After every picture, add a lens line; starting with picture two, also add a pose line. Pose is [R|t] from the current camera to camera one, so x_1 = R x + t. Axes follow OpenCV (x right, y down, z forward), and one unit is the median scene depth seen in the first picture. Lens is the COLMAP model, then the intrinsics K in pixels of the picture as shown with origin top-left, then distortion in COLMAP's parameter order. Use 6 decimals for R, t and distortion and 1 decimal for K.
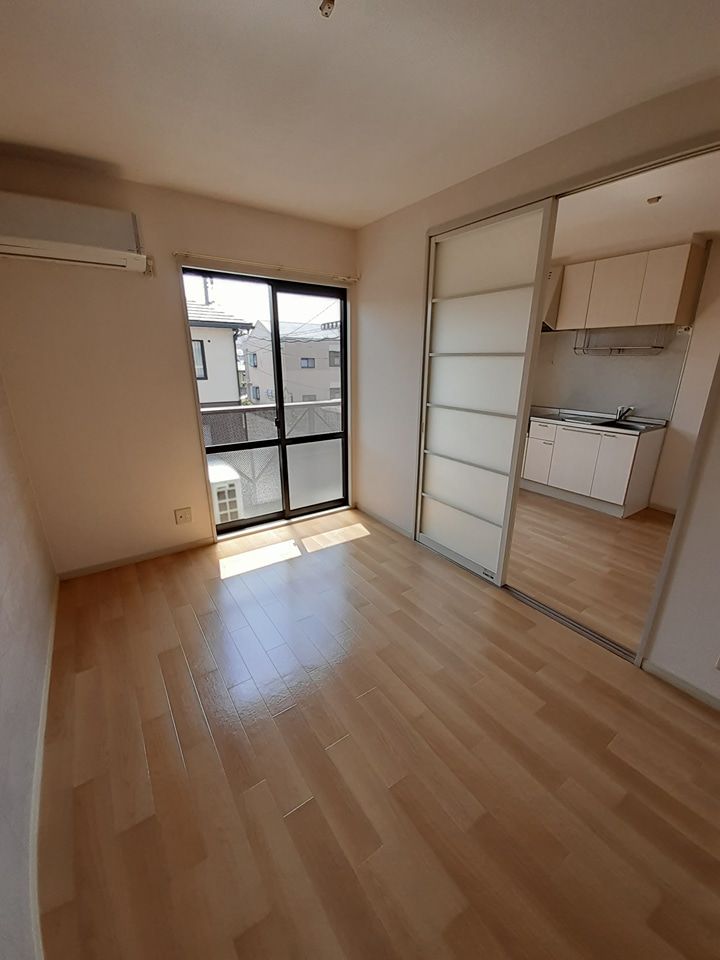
lens RADIAL K [[380.1, 0, 369.3], [0, 380.1, 482.0], [0, 0, 1]] dist [0.007690, -0.012879]
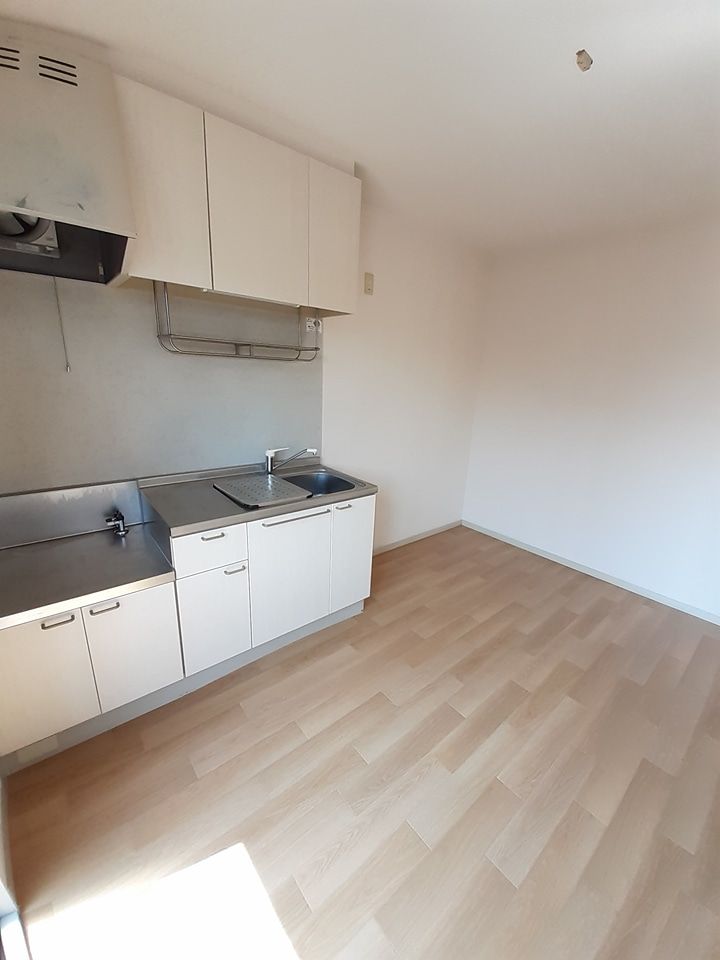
lens RADIAL K [[380.1, 0, 369.3], [0, 380.1, 482.0], [0, 0, 1]] dist [0.007690, -0.012879]
pose [[-0.088842, -0.284252, 0.954625, 0.103120], [0.261670, 0.918090, 0.297725, -0.307283], [-0.961060, 0.276247, -0.007185, 0.945796]]
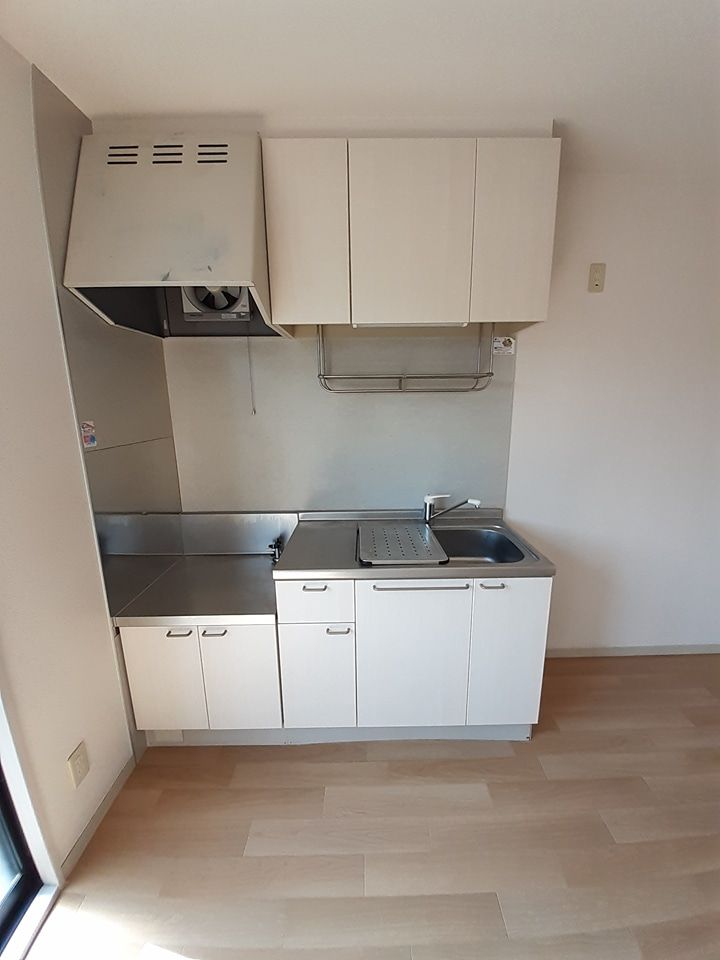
lens RADIAL K [[380.1, 0, 369.3], [0, 380.1, 482.0], [0, 0, 1]] dist [0.007690, -0.012879]
pose [[0.568806, -0.182737, 0.801915, 0.252362], [0.268541, 0.962834, 0.028928, -0.269585], [-0.777397, 0.198893, 0.596738, 0.829470]]
